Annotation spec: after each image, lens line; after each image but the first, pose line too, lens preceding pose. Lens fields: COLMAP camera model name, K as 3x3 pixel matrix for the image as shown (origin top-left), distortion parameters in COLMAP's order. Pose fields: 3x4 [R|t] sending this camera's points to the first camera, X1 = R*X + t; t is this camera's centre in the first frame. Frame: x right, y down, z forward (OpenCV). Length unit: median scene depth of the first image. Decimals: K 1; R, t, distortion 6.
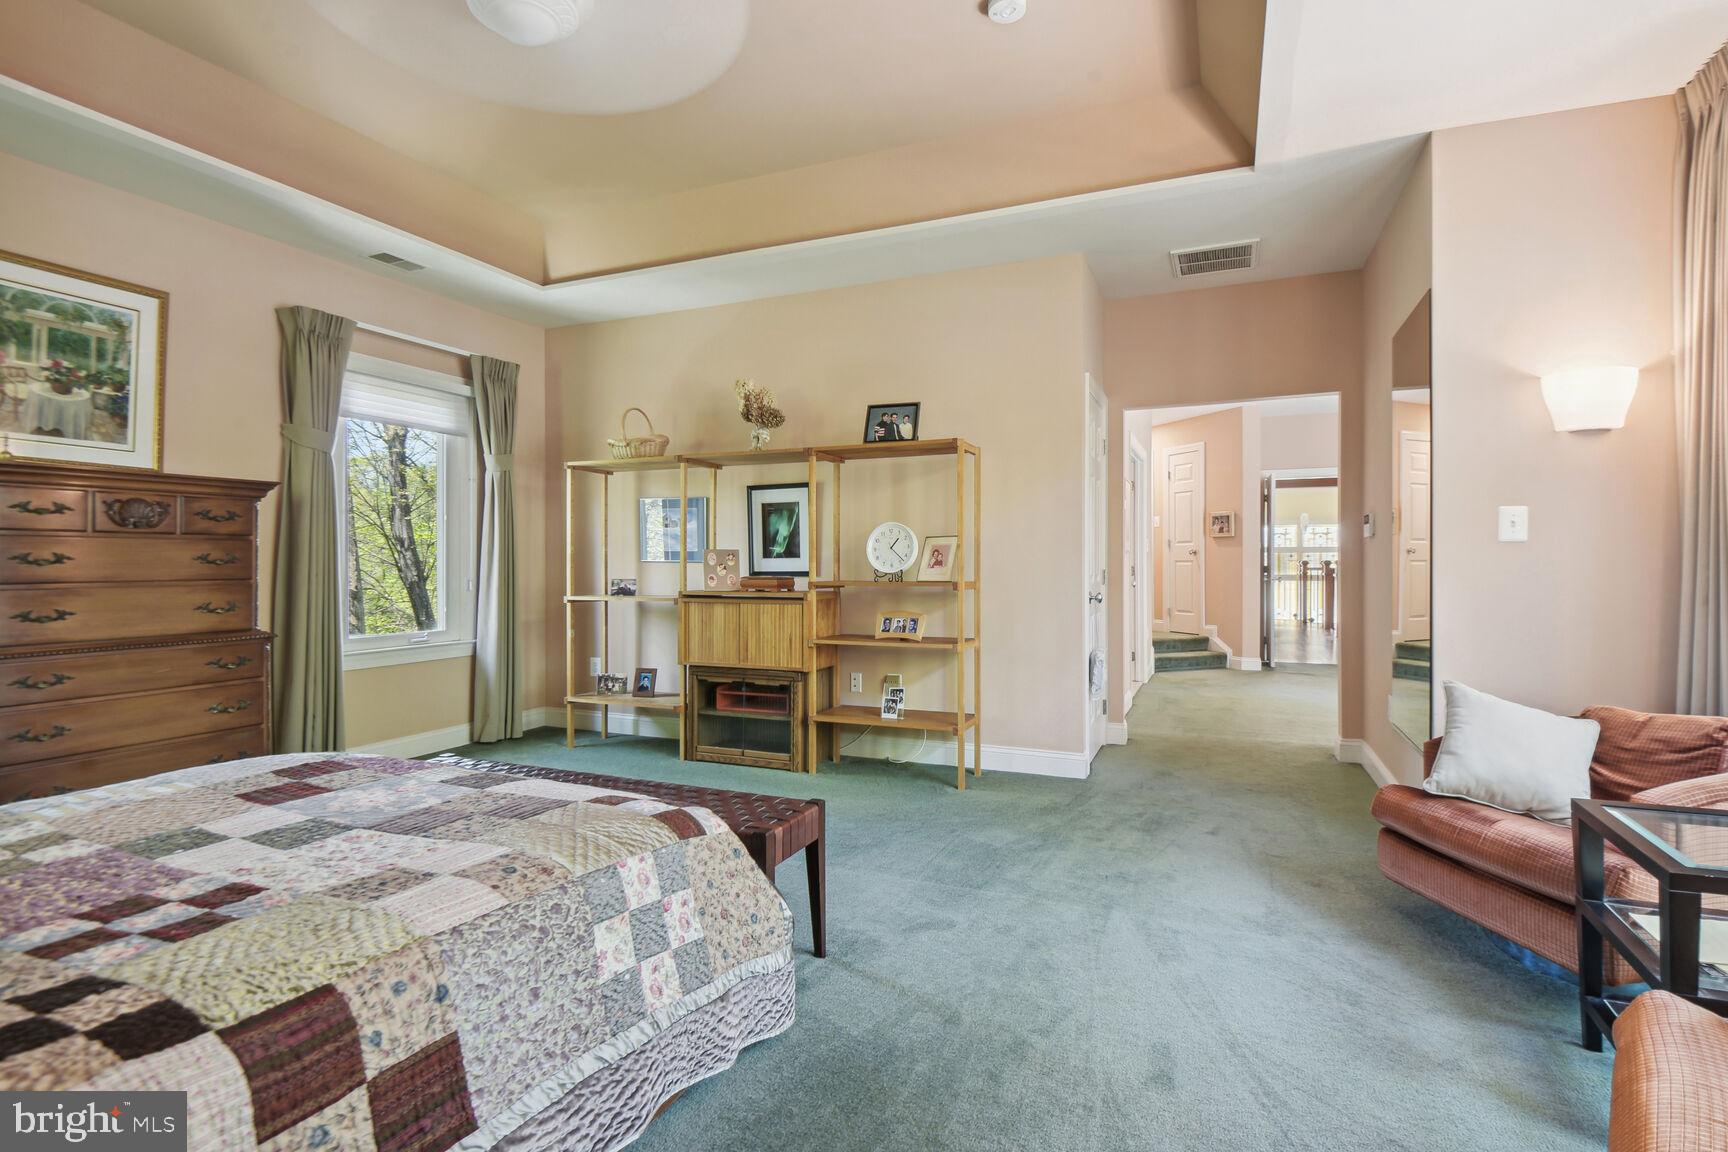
lens RADIAL K [[829.1, 0, 869.0], [0, 829.1, 555.9], [0, 0, 1]] dist [0.056451, -0.035450]
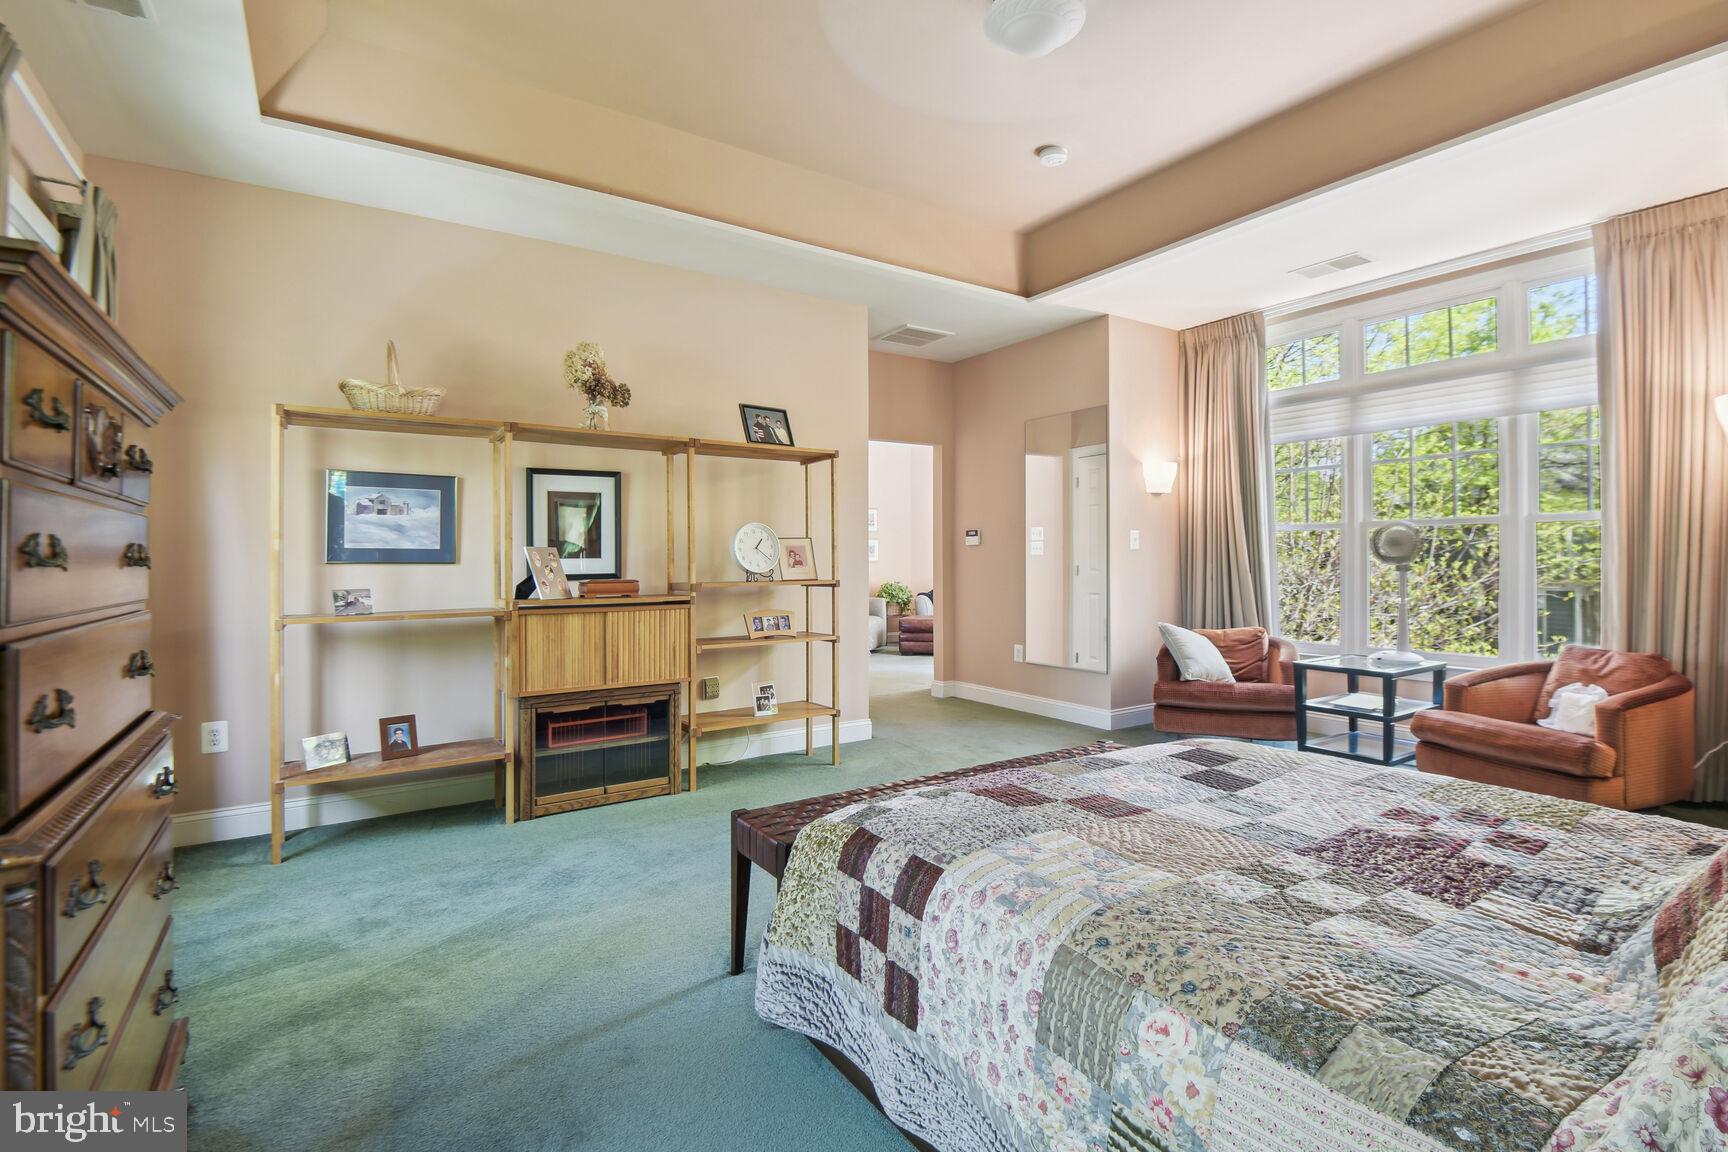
lens RADIAL K [[829.1, 0, 869.0], [0, 829.1, 555.9], [0, 0, 1]] dist [0.056451, -0.035450]
pose [[0.546441, 0.004977, 0.837483, -0.743851], [0.000128, 0.999982, -0.006026, 0.005954], [-0.837498, 0.003400, 0.546430, 0.330448]]
